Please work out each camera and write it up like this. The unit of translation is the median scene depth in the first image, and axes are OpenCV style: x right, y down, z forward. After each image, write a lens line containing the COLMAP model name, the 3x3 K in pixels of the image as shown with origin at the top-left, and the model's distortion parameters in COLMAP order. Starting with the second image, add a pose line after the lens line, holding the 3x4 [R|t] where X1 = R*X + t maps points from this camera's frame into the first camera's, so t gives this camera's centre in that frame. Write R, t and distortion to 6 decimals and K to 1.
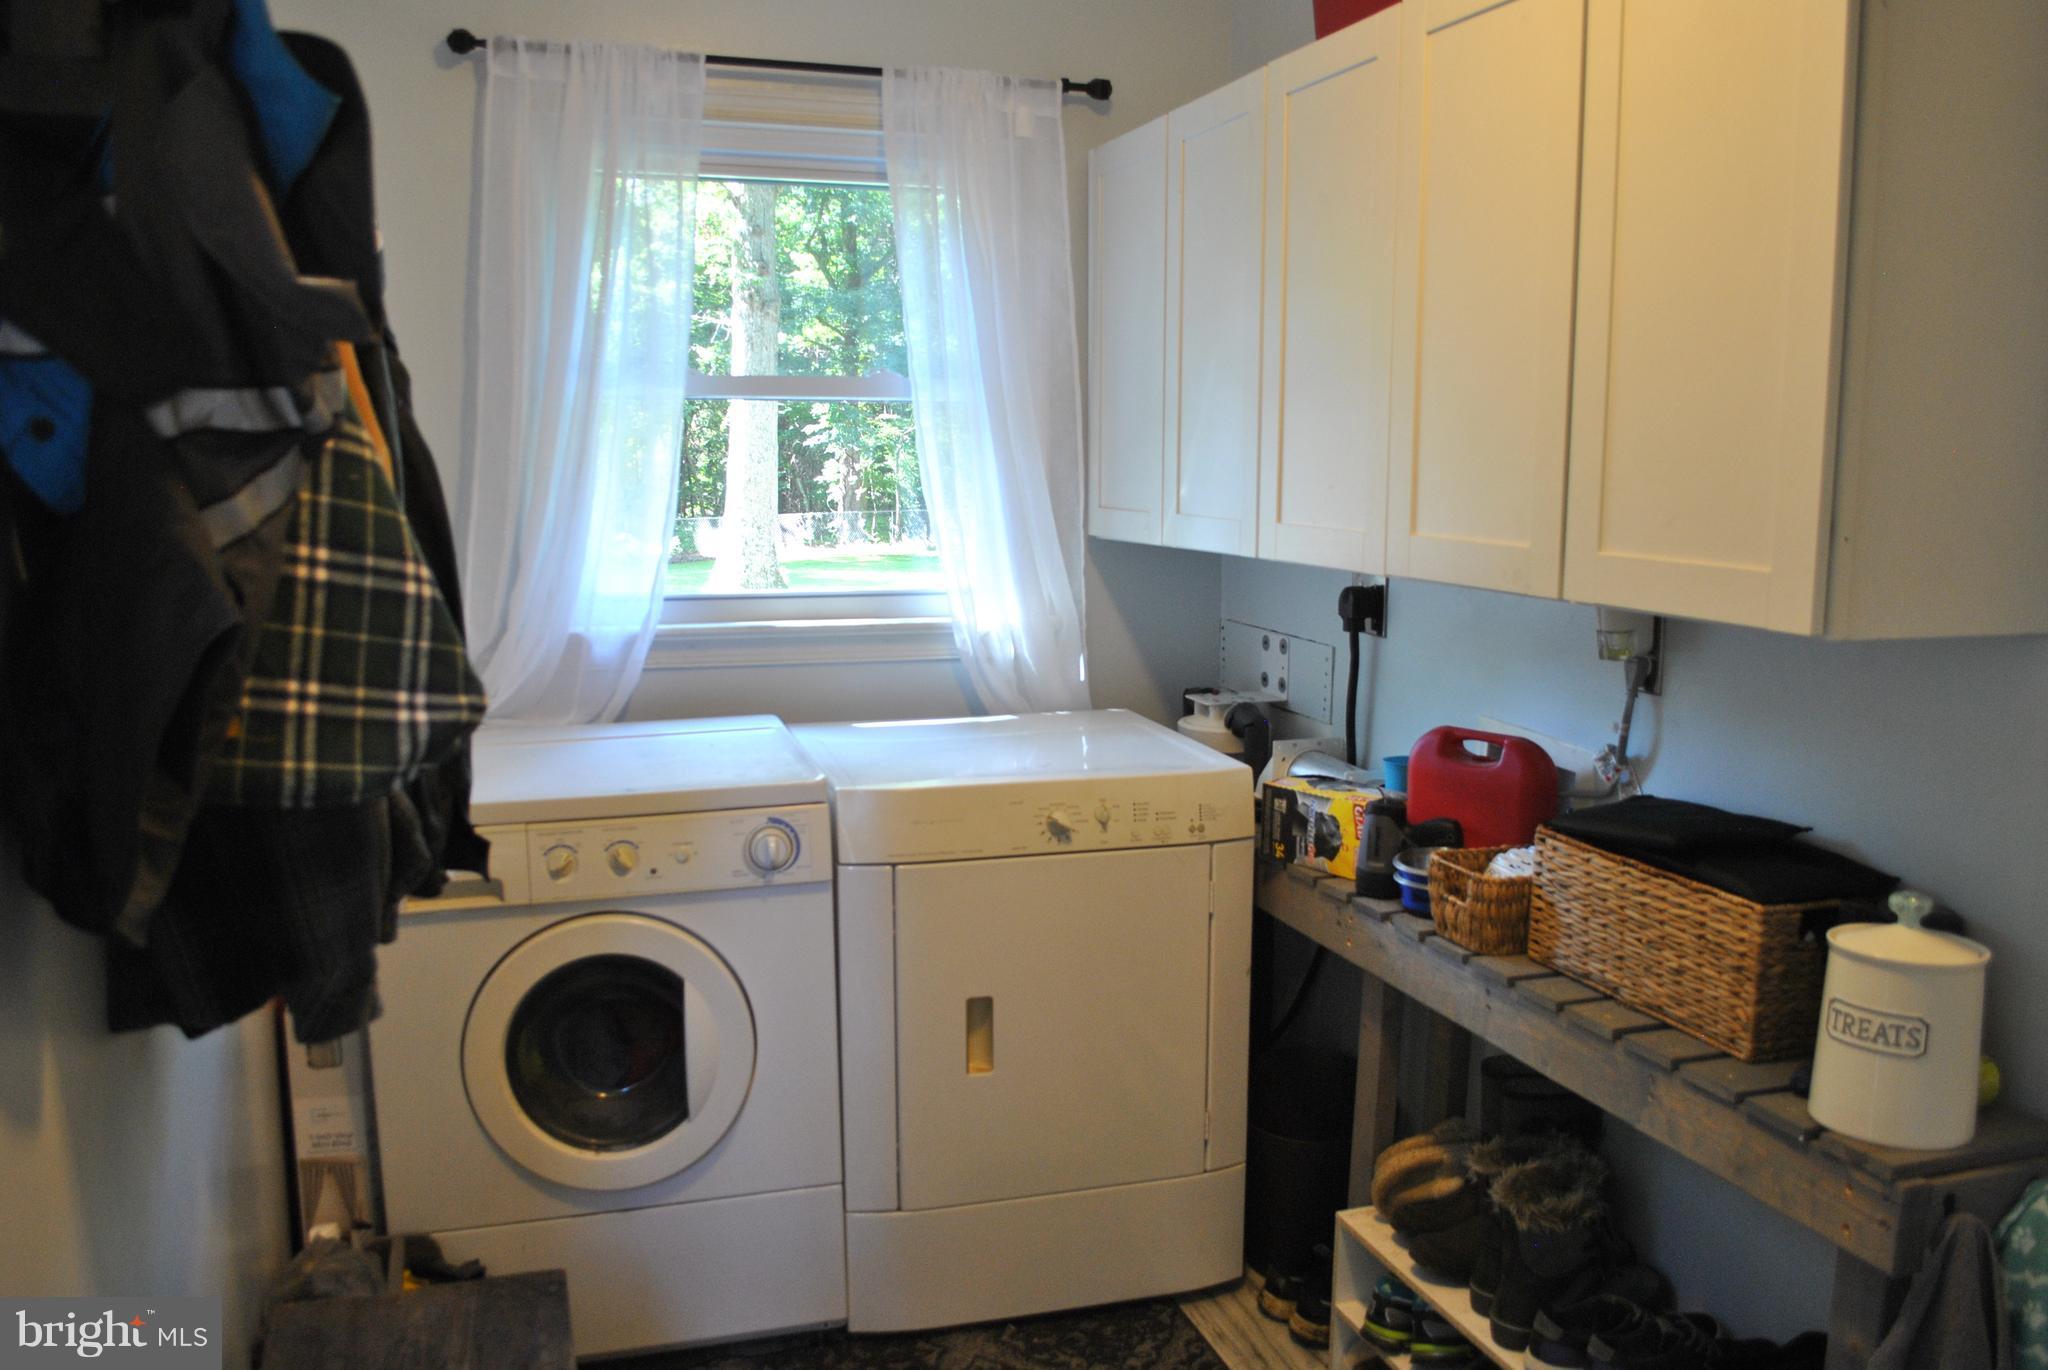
lens RADIAL K [[1608.9, 0, 1034.3], [0, 1608.9, 691.0], [0, 0, 1]] dist [-0.094463, -0.002906]
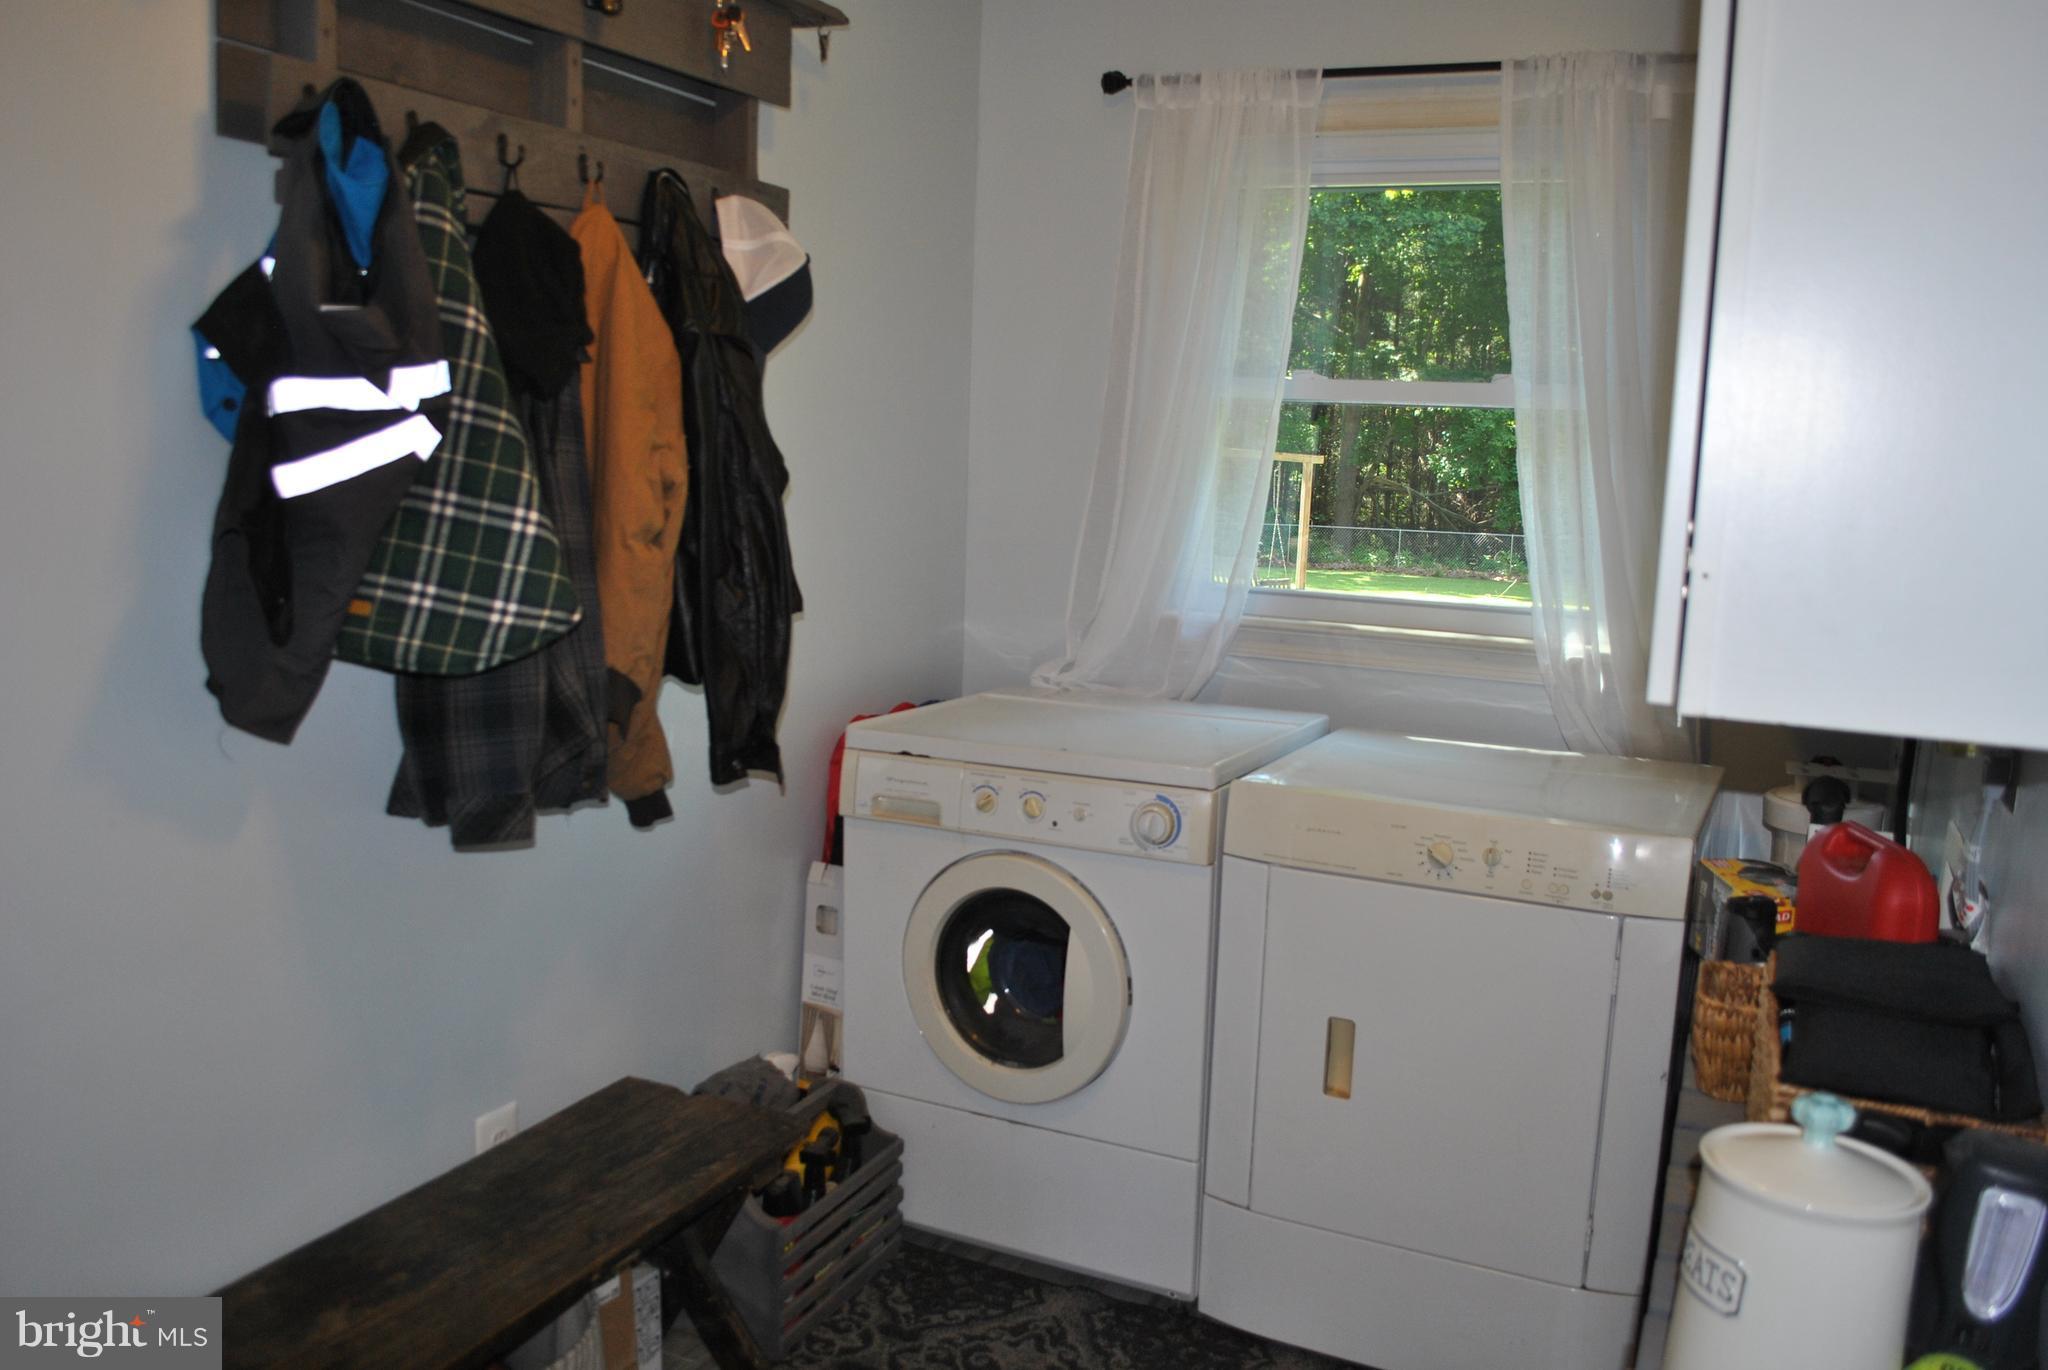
lens RADIAL K [[1608.9, 0, 1034.3], [0, 1608.9, 691.0], [0, 0, 1]] dist [-0.094463, -0.002906]
pose [[0.732851, 0.122041, -0.669354, 0.871332], [-0.129428, 0.990824, 0.038948, -0.035727], [0.667965, 0.058090, 0.741922, 0.288295]]
